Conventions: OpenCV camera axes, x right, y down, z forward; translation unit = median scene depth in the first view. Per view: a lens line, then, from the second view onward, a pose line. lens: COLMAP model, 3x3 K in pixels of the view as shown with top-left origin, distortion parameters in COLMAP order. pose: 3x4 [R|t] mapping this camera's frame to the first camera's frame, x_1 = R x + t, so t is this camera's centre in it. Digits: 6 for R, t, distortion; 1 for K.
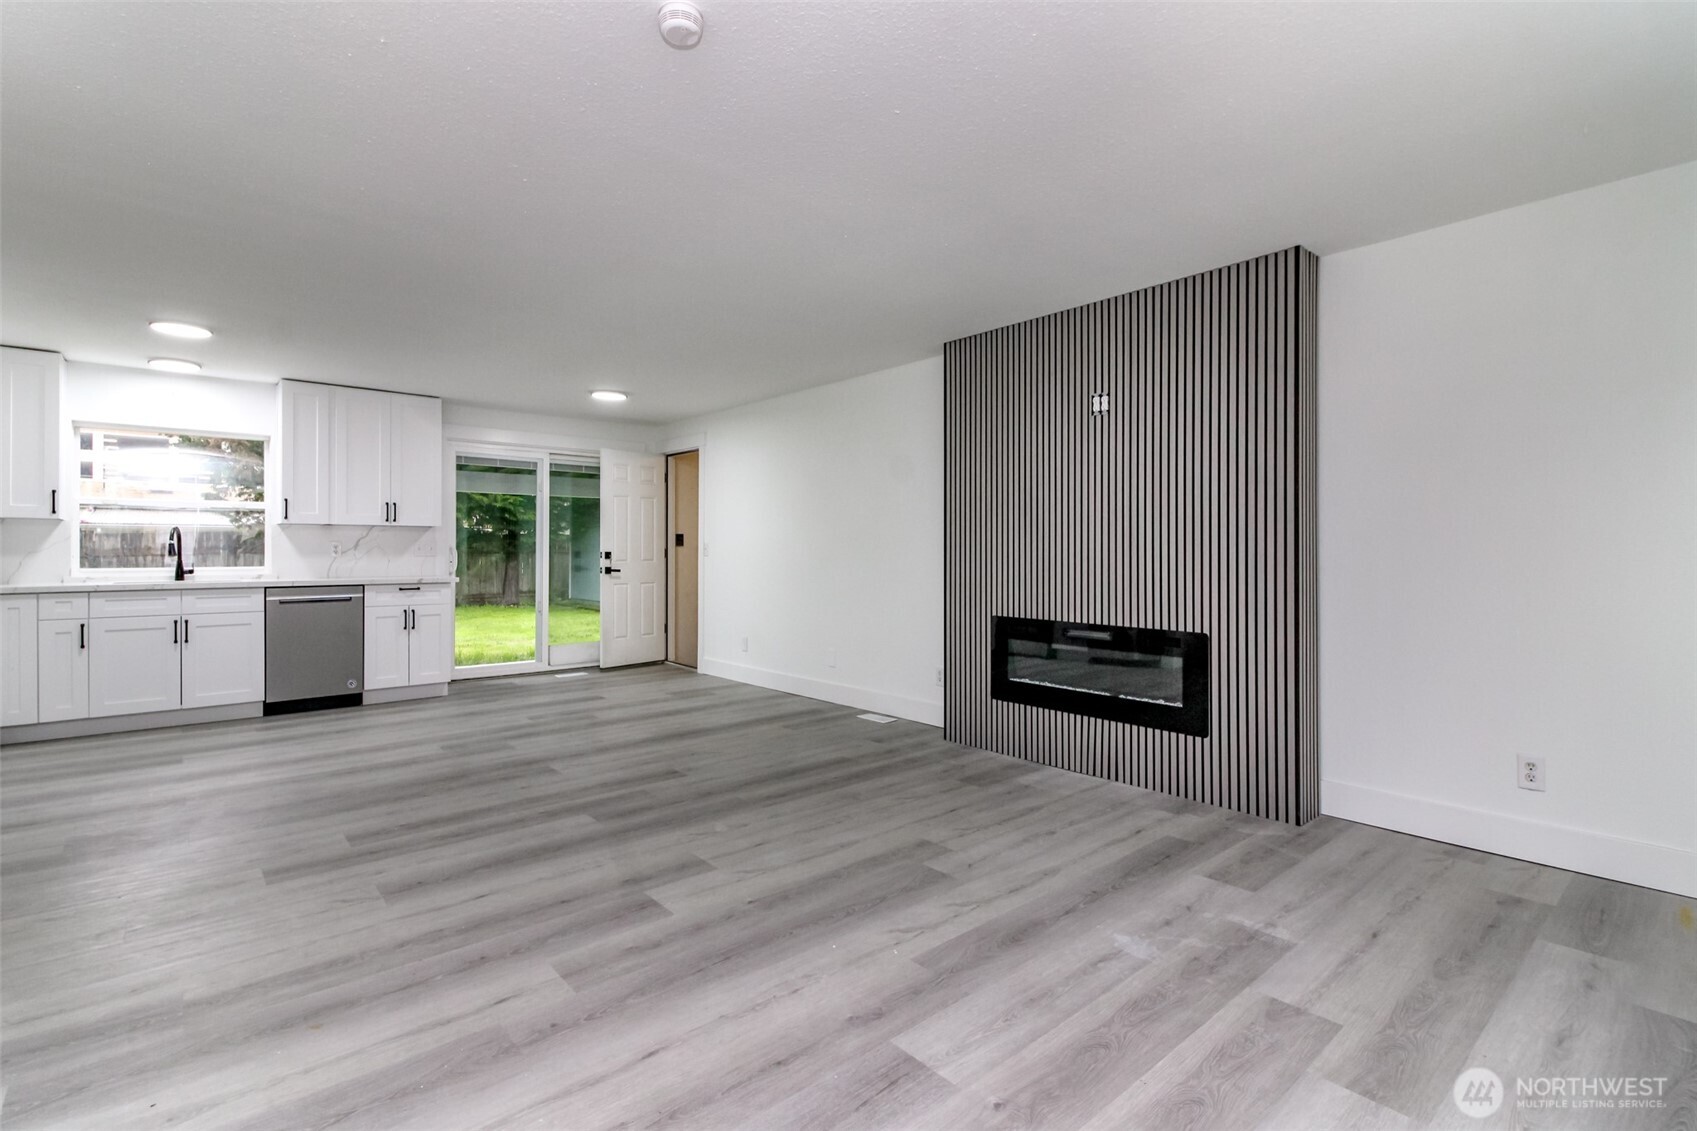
lens RADIAL K [[781.6, 0, 816.5], [0, 781.6, 551.7], [0, 0, 1]] dist [0.010472, -0.012352]
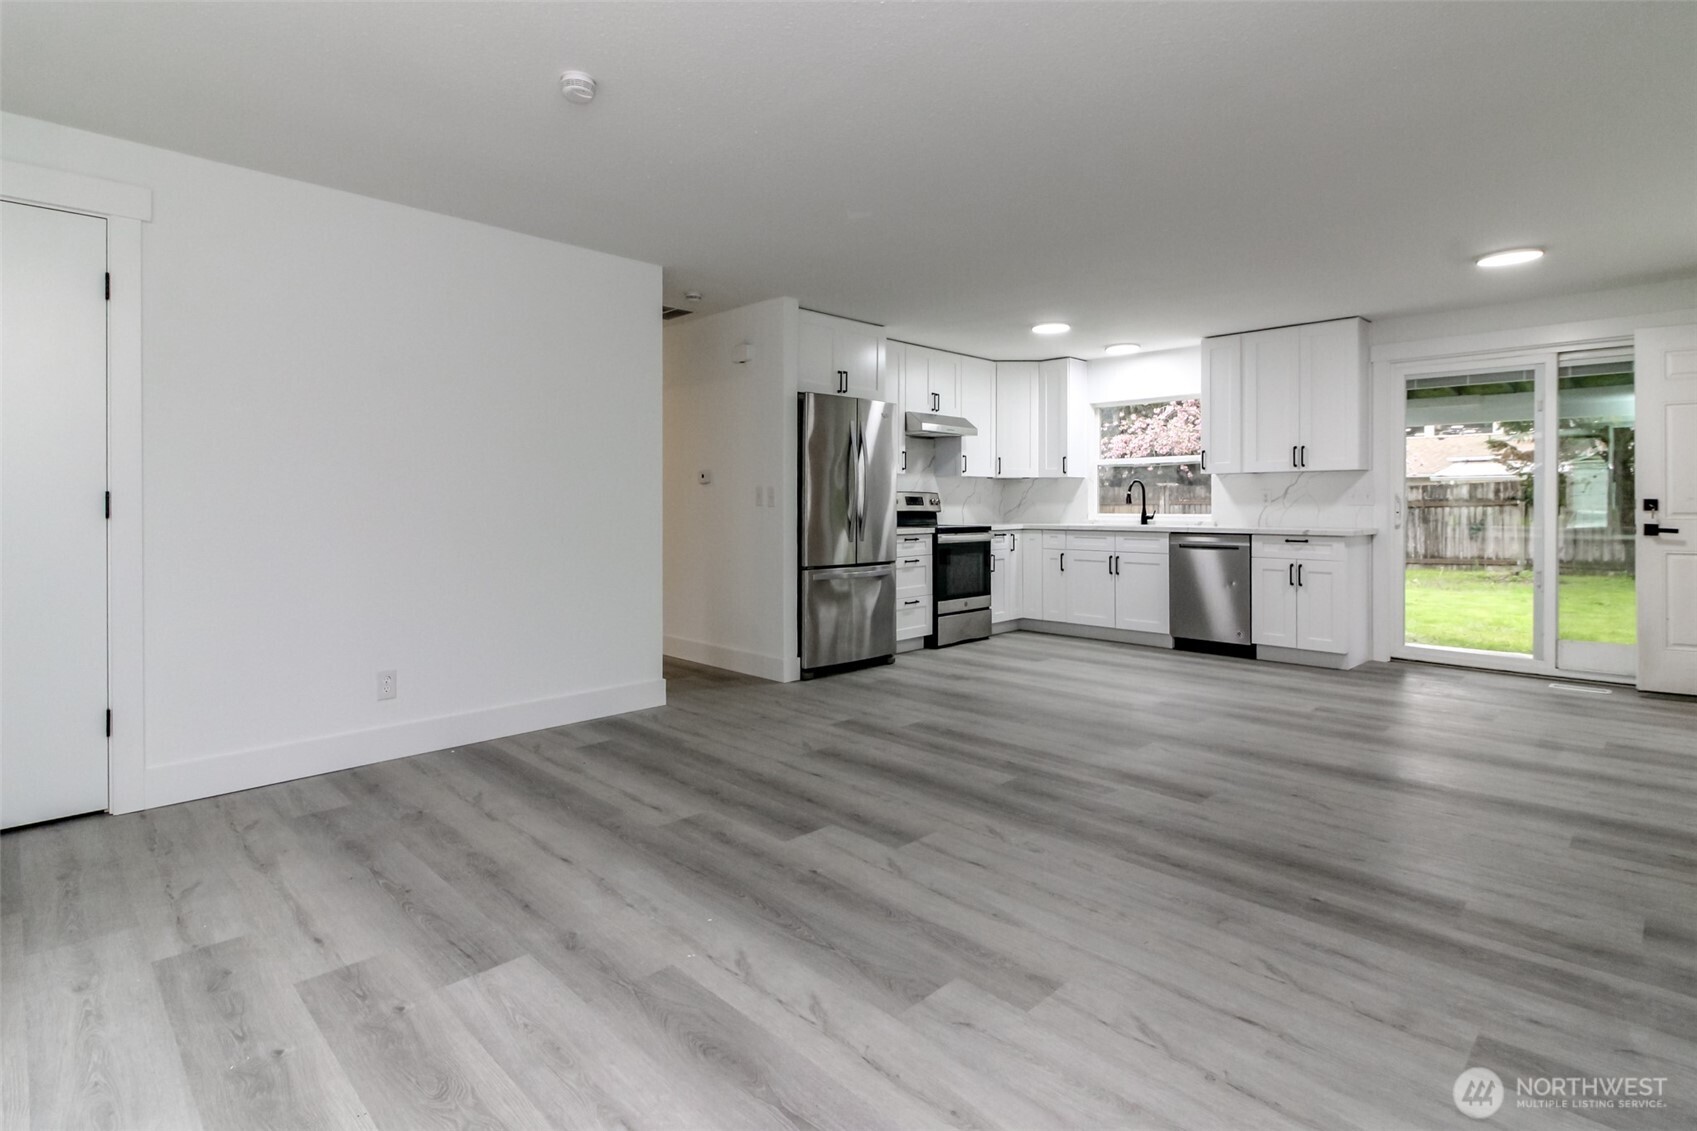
lens RADIAL K [[821.9, 0, 853.0], [0, 821.9, 501.3], [0, 0, 1]] dist [0.010539, -0.001115]
pose [[0.097456, -0.003730, -0.995233, 0.444061], [0.000655, 0.999993, -0.003684, 0.005672], [0.995240, -0.000293, 0.097458, 0.471412]]
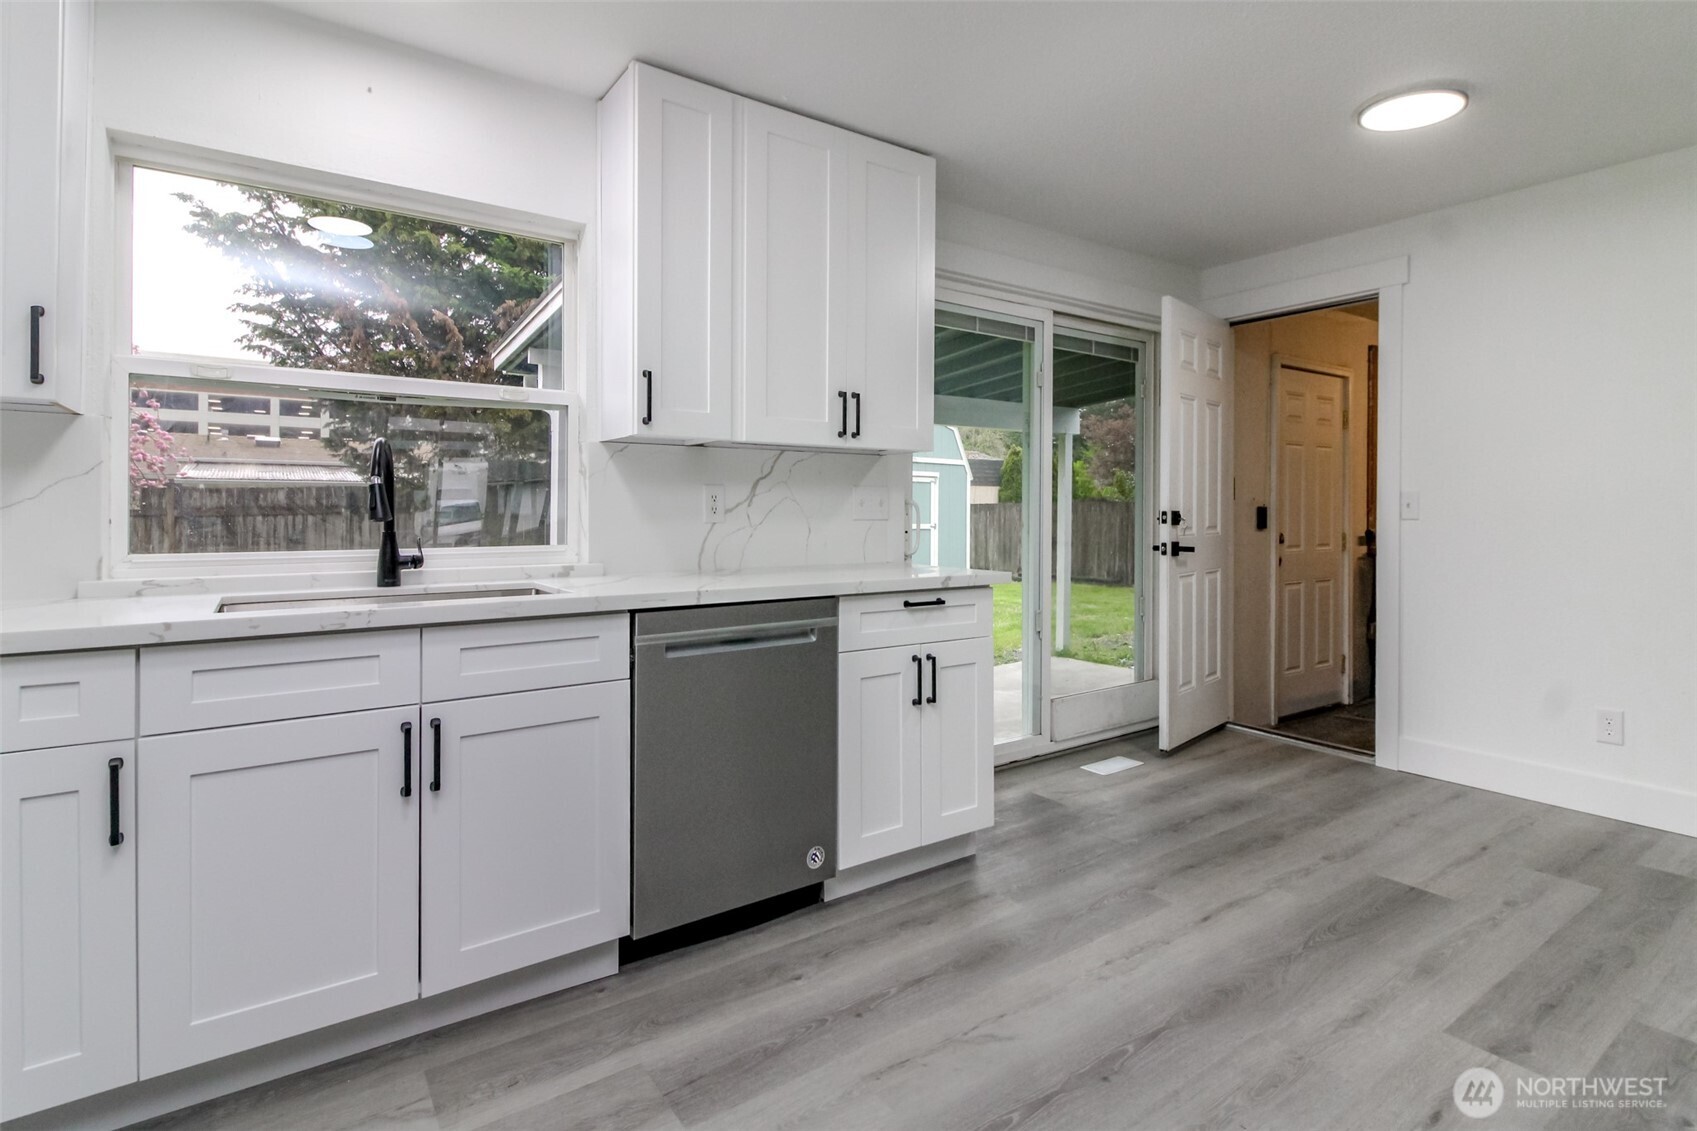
lens RADIAL K [[812.0, 0, 846.3], [0, 812.0, 512.6], [0, 0, 1]] dist [0.001414, -0.001275]
pose [[0.997290, 0.000848, -0.073561, -0.624680], [-0.000784, 0.999999, 0.000909, 0.001579], [0.073562, -0.000849, 0.997290, 0.693550]]
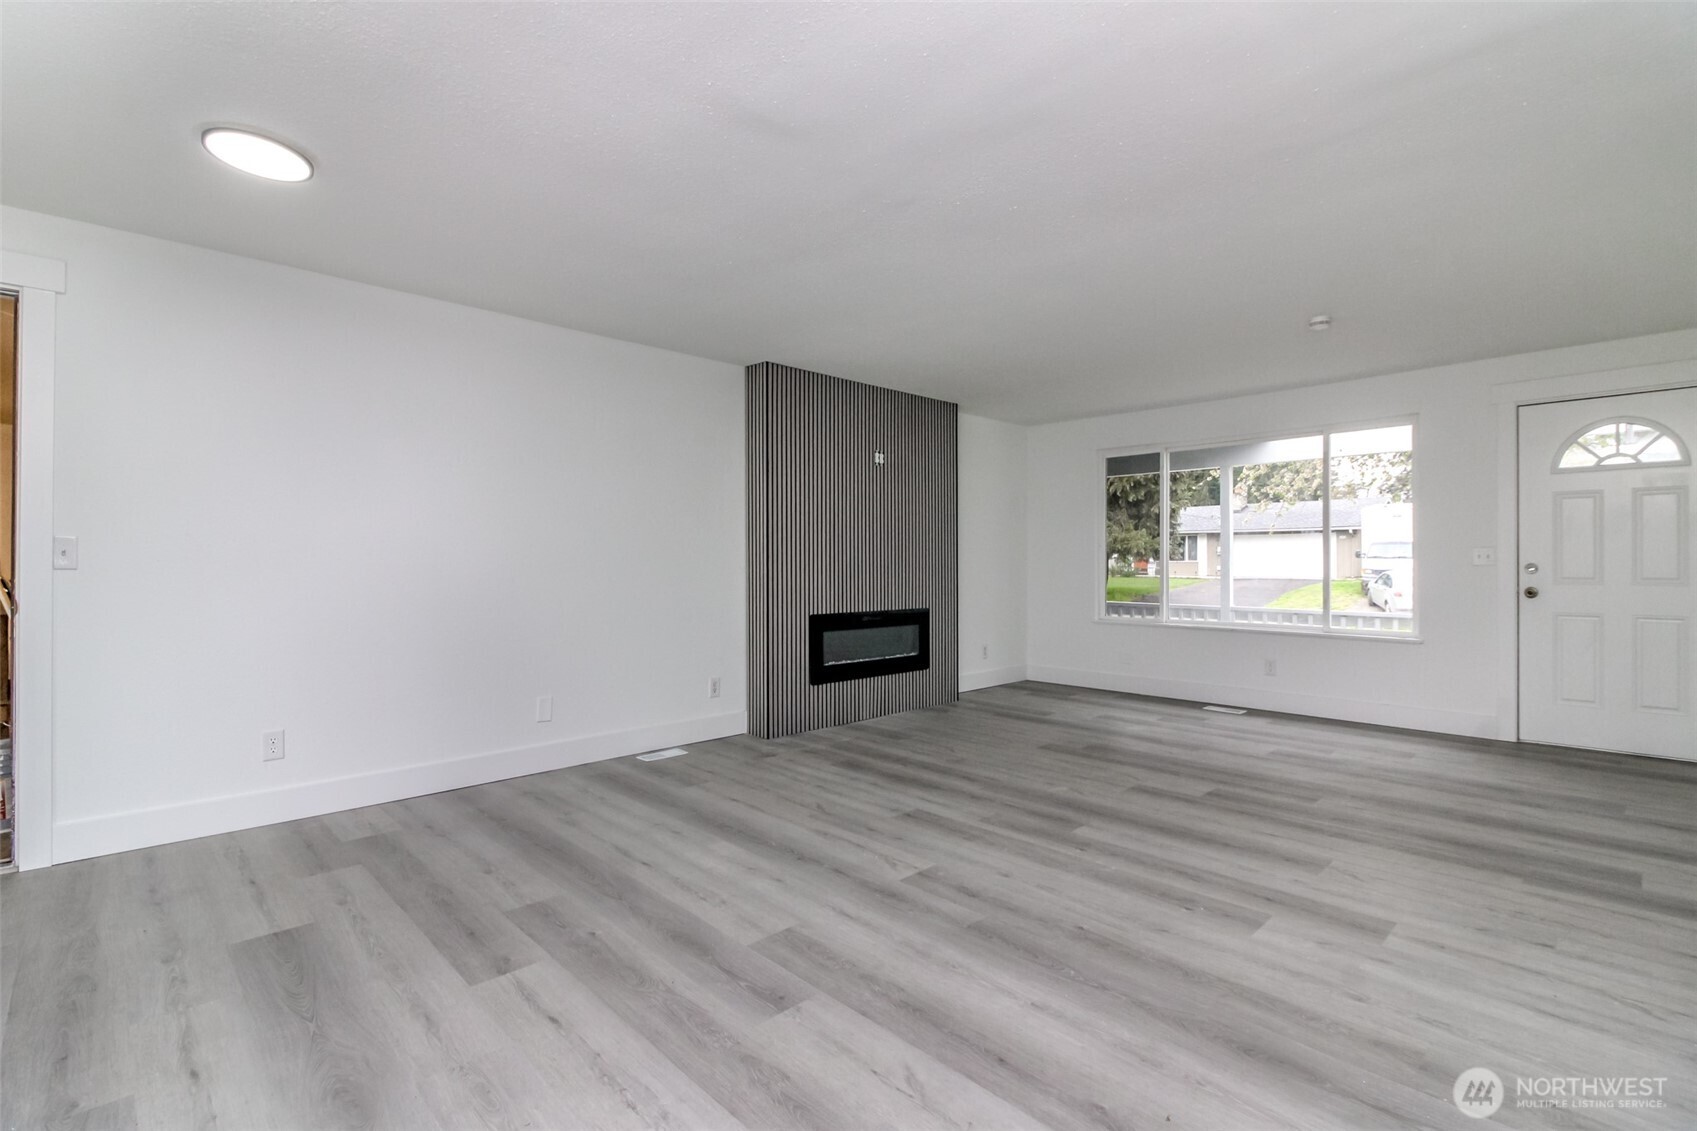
lens RADIAL K [[780.0, 0, 845.1], [0, 780.0, 570.2], [0, 0, 1]] dist [0.016045, -0.013498]
pose [[-0.074576, -0.010497, 0.997160, -0.821591], [0.000743, 0.999944, 0.010582, 0.001837], [-0.997215, 0.001530, -0.074564, 0.898696]]
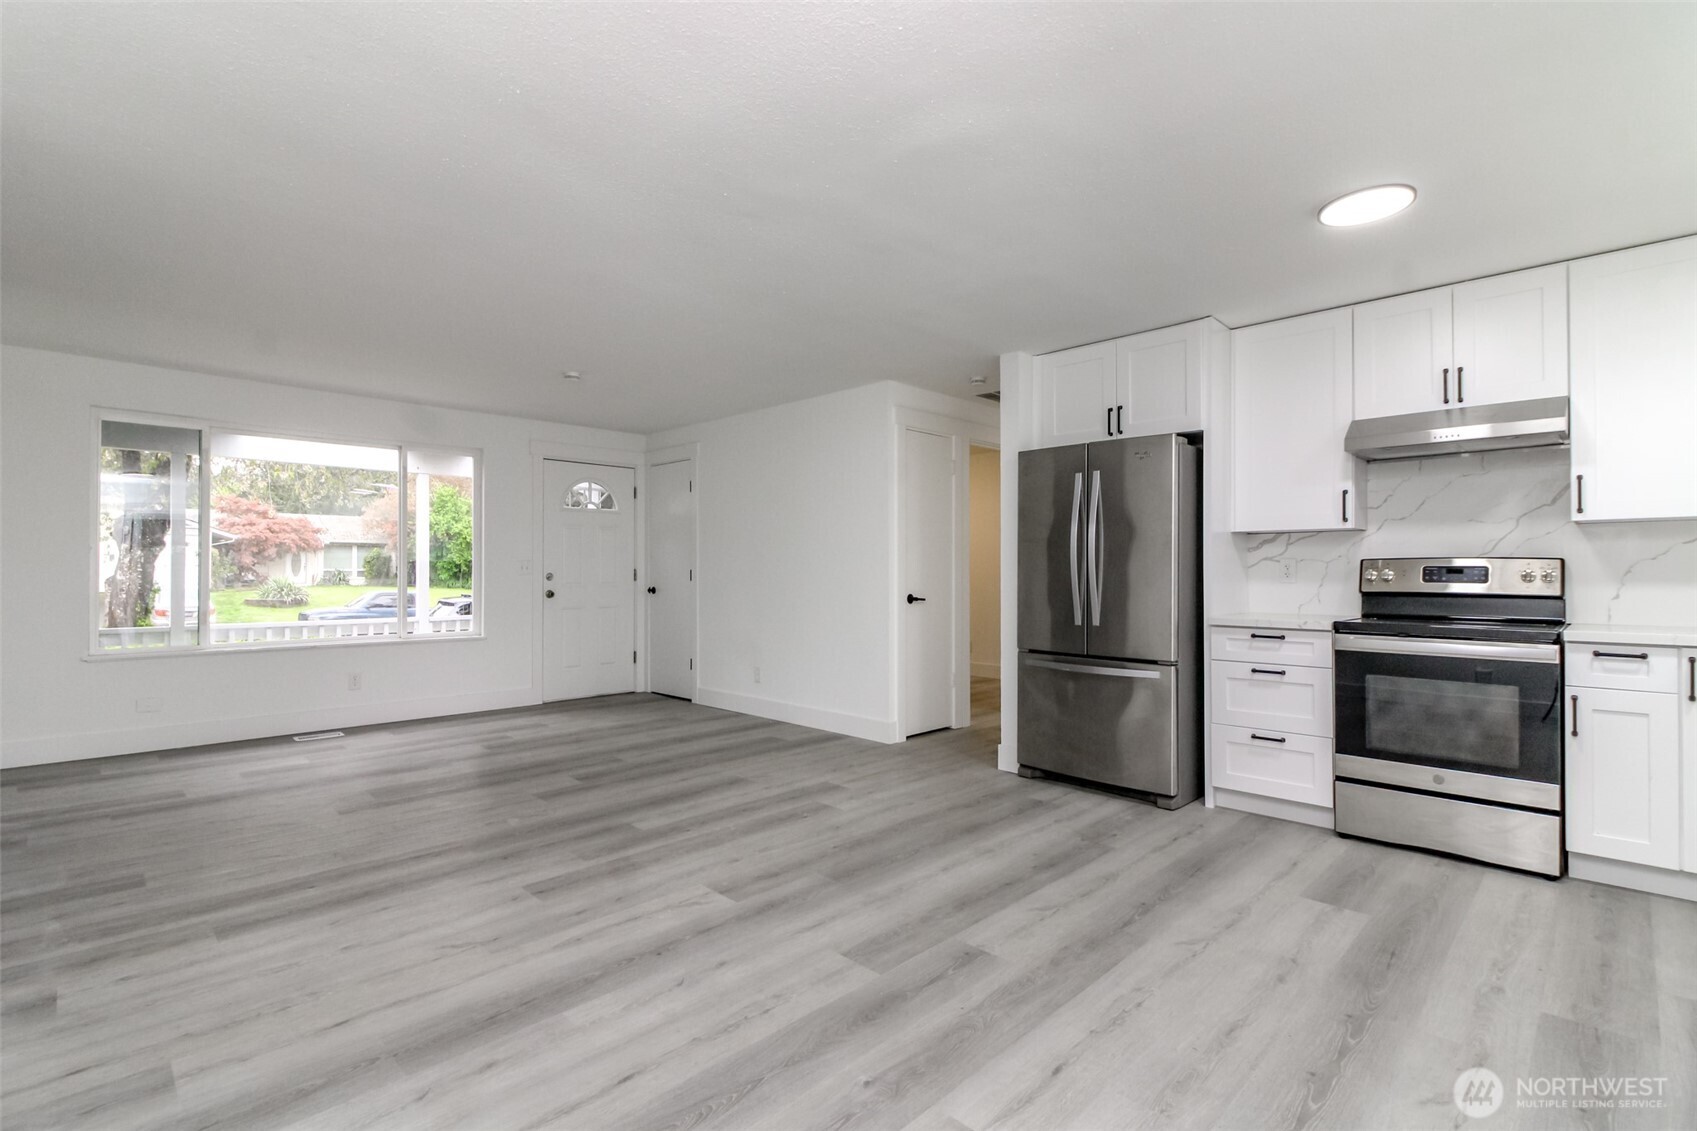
lens RADIAL K [[773.8, 0, 842.5], [0, 773.8, 565.5], [0, 0, 1]] dist [0.014713, -0.011555]
pose [[-0.994928, -0.004677, -0.100481, -0.300325], [-0.003896, 0.999961, -0.007973, -0.000144], [0.100515, -0.007541, -0.994907, 1.352928]]
